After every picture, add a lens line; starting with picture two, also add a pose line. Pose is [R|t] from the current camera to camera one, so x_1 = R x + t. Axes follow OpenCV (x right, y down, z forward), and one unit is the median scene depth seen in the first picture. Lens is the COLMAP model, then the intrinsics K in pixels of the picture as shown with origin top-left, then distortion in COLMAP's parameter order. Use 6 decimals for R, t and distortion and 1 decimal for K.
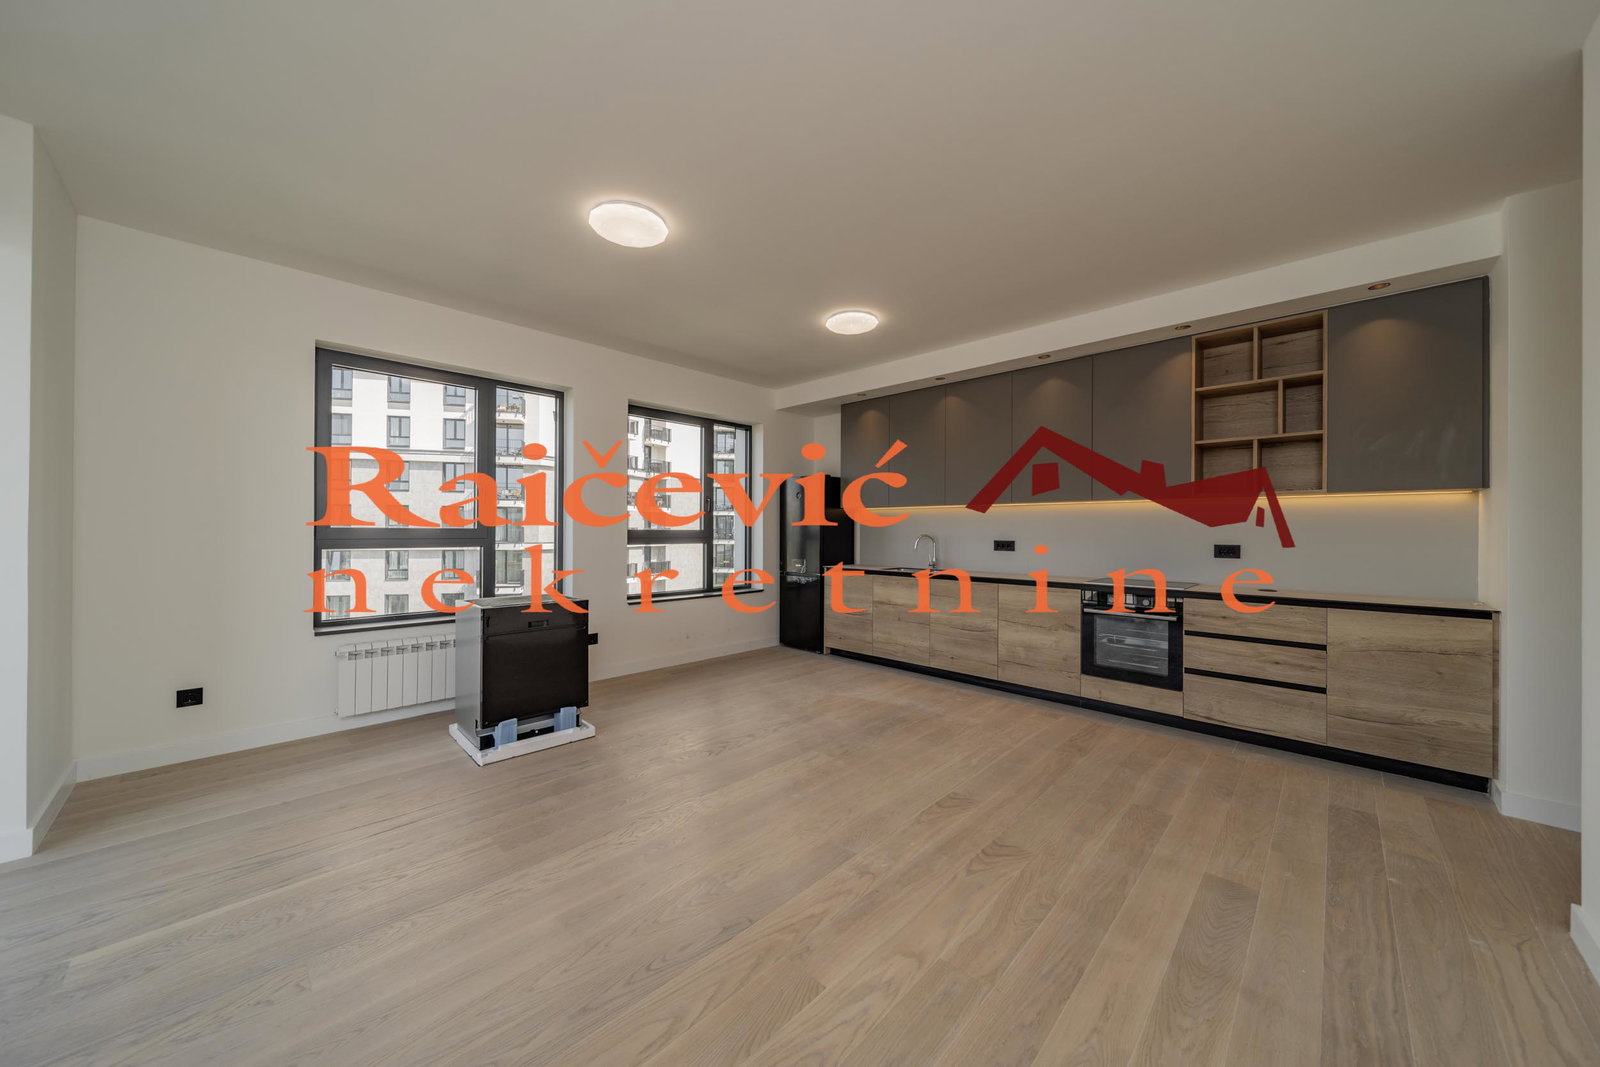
lens RADIAL K [[559.4, 0, 798.7], [0, 559.4, 531.4], [0, 0, 1]] dist [0.002913, 0.000177]
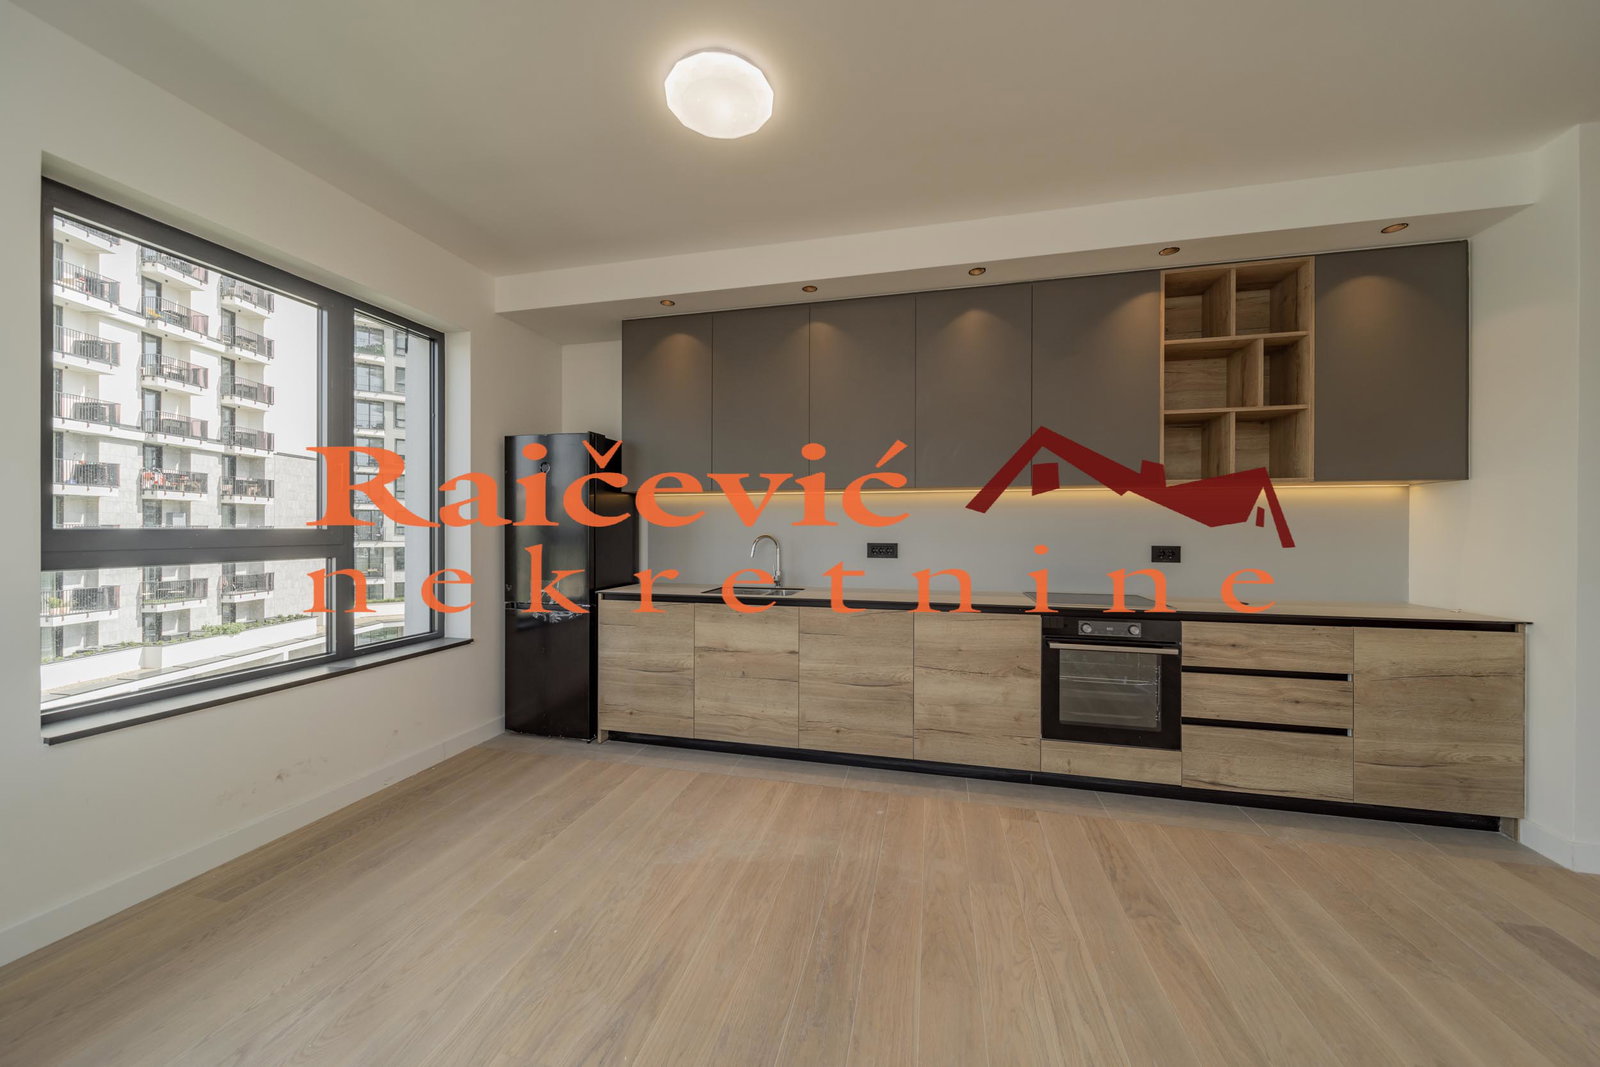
lens RADIAL K [[559.4, 0, 807.1], [0, 559.4, 530.7], [0, 0, 1]] dist [0.002913, 0.000177]
pose [[0.861528, -0.005284, 0.507682, -0.087732], [0.003704, 0.999985, 0.004122, -0.003113], [-0.507696, -0.001671, 0.861535, 0.552107]]
